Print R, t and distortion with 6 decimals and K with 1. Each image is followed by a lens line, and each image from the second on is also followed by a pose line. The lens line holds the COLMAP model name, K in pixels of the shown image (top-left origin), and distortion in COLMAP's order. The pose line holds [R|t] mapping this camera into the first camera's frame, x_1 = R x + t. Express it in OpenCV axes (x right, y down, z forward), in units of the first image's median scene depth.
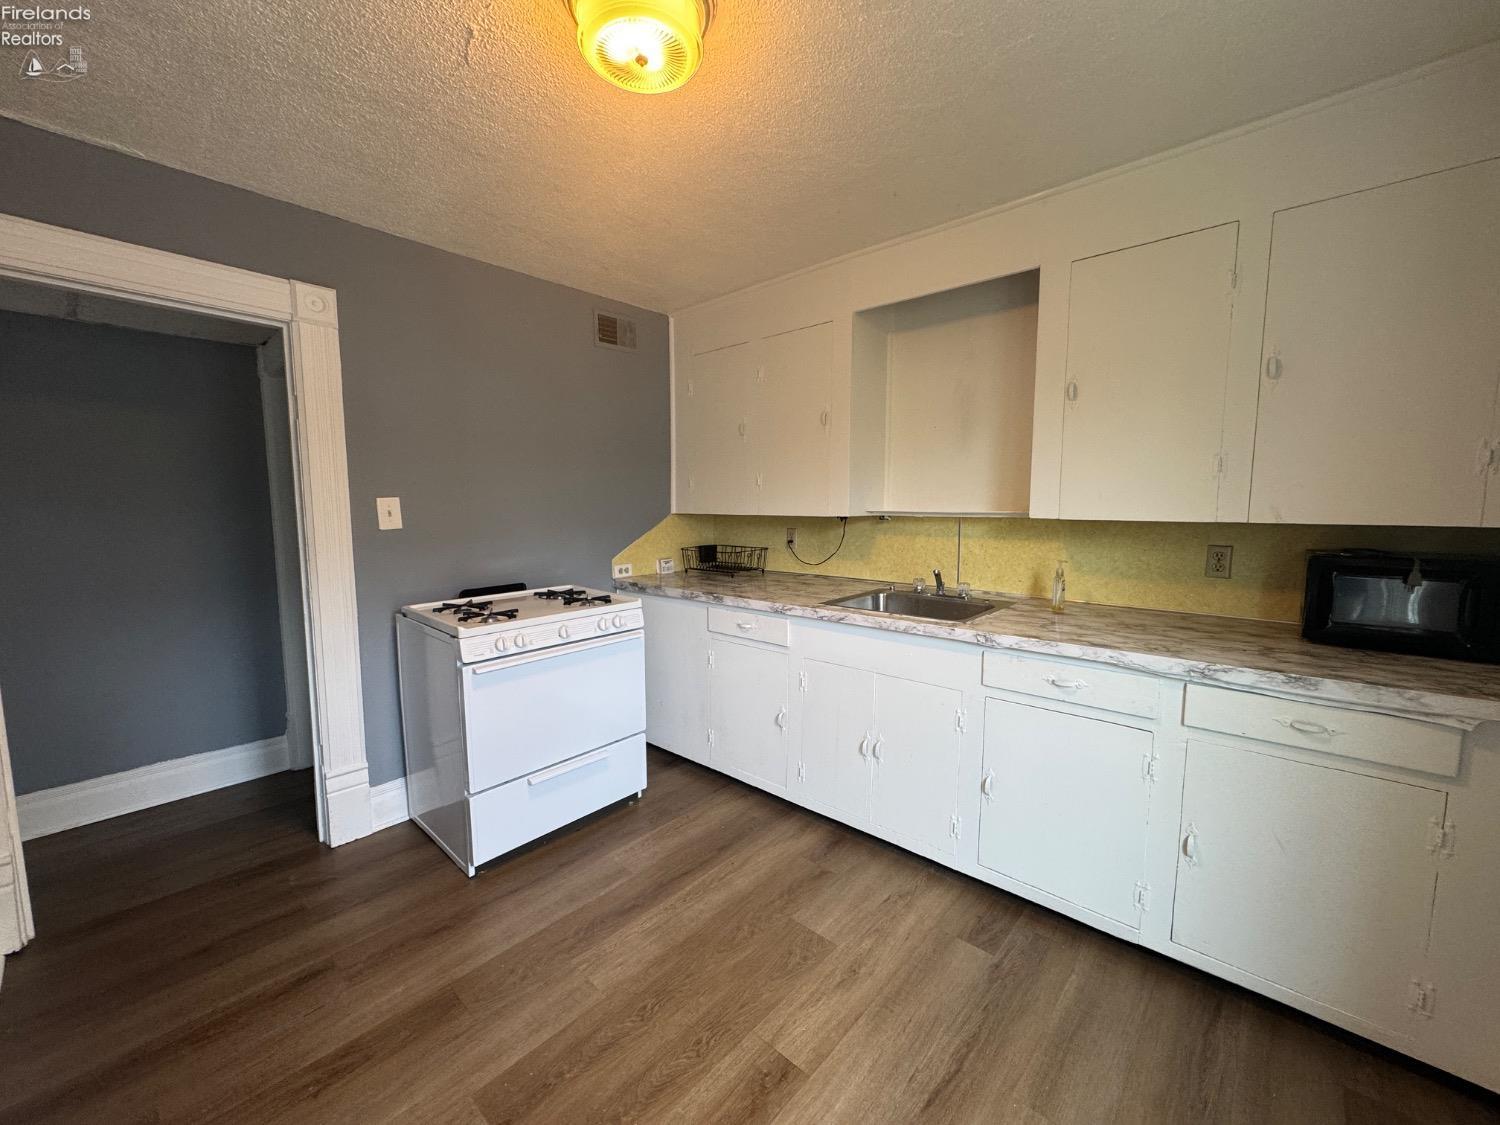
lens RADIAL K [[595.4, 0, 747.6], [0, 595.4, 561.6], [0, 0, 1]] dist [-0.002253, 0.000110]
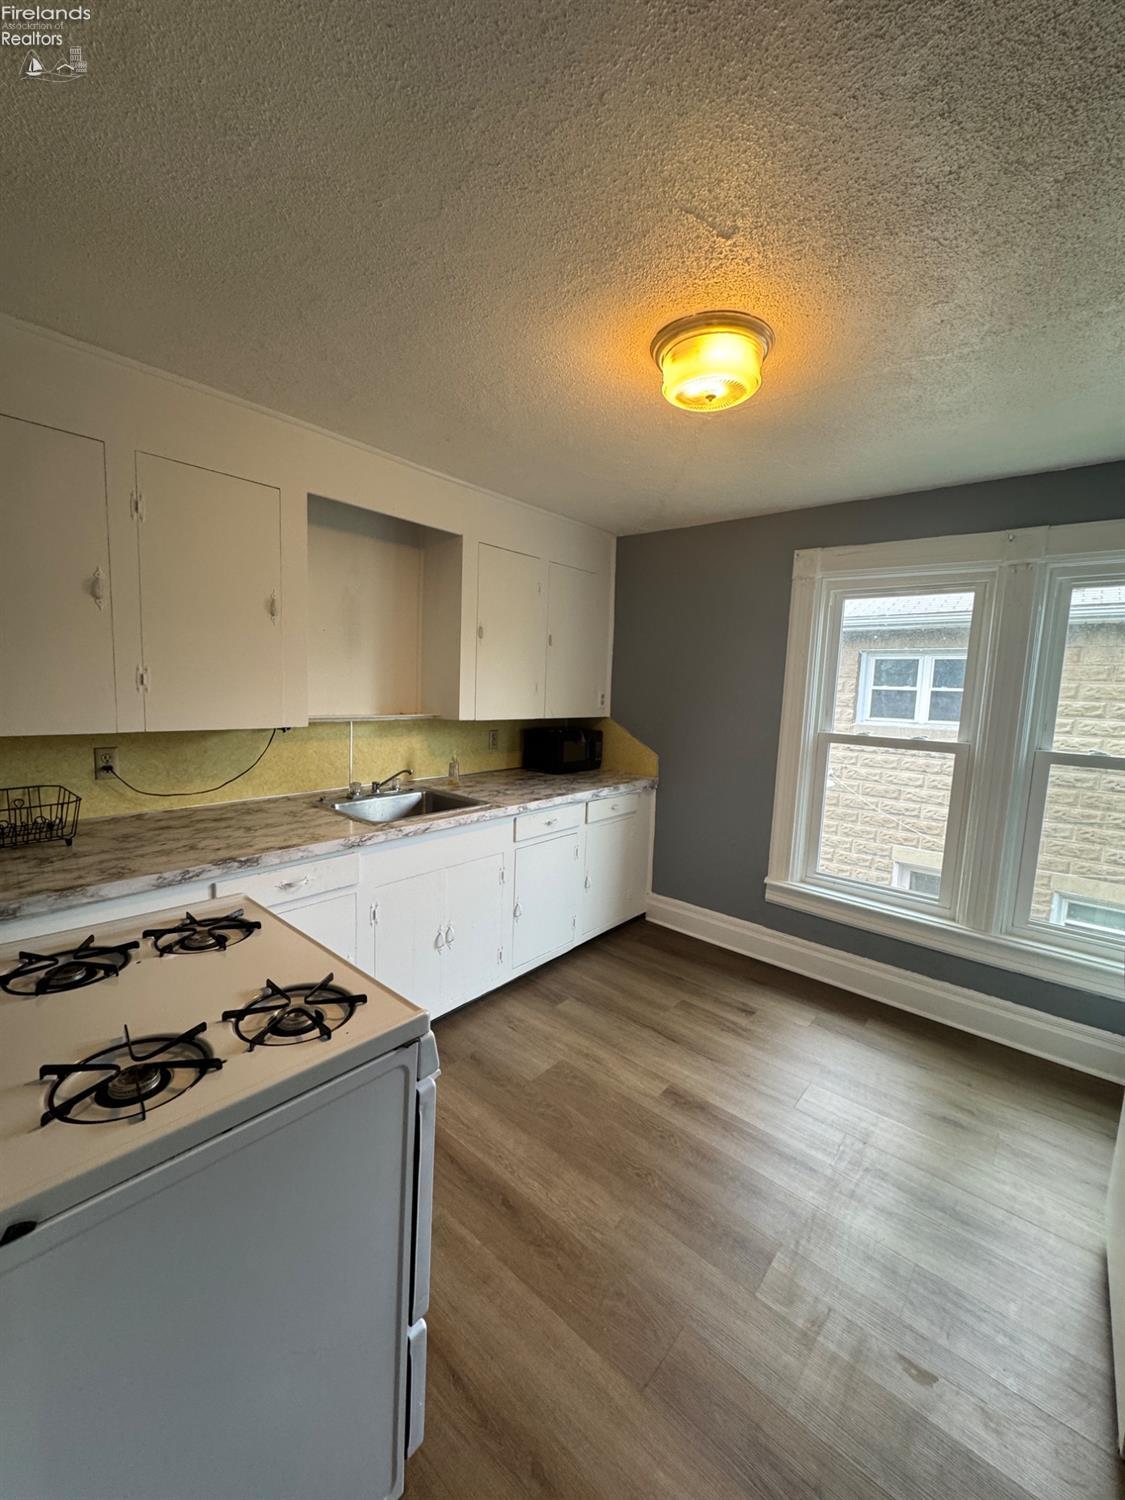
lens RADIAL K [[595.4, 0, 558.7], [0, 595.4, 748.3], [0, 0, 1]] dist [-0.002253, 0.000110]
pose [[-0.029548, -0.106321, 0.993893, -0.915768], [0.065202, 0.992004, 0.108057, -0.147150], [-0.997435, 0.067997, -0.022380, 0.844951]]
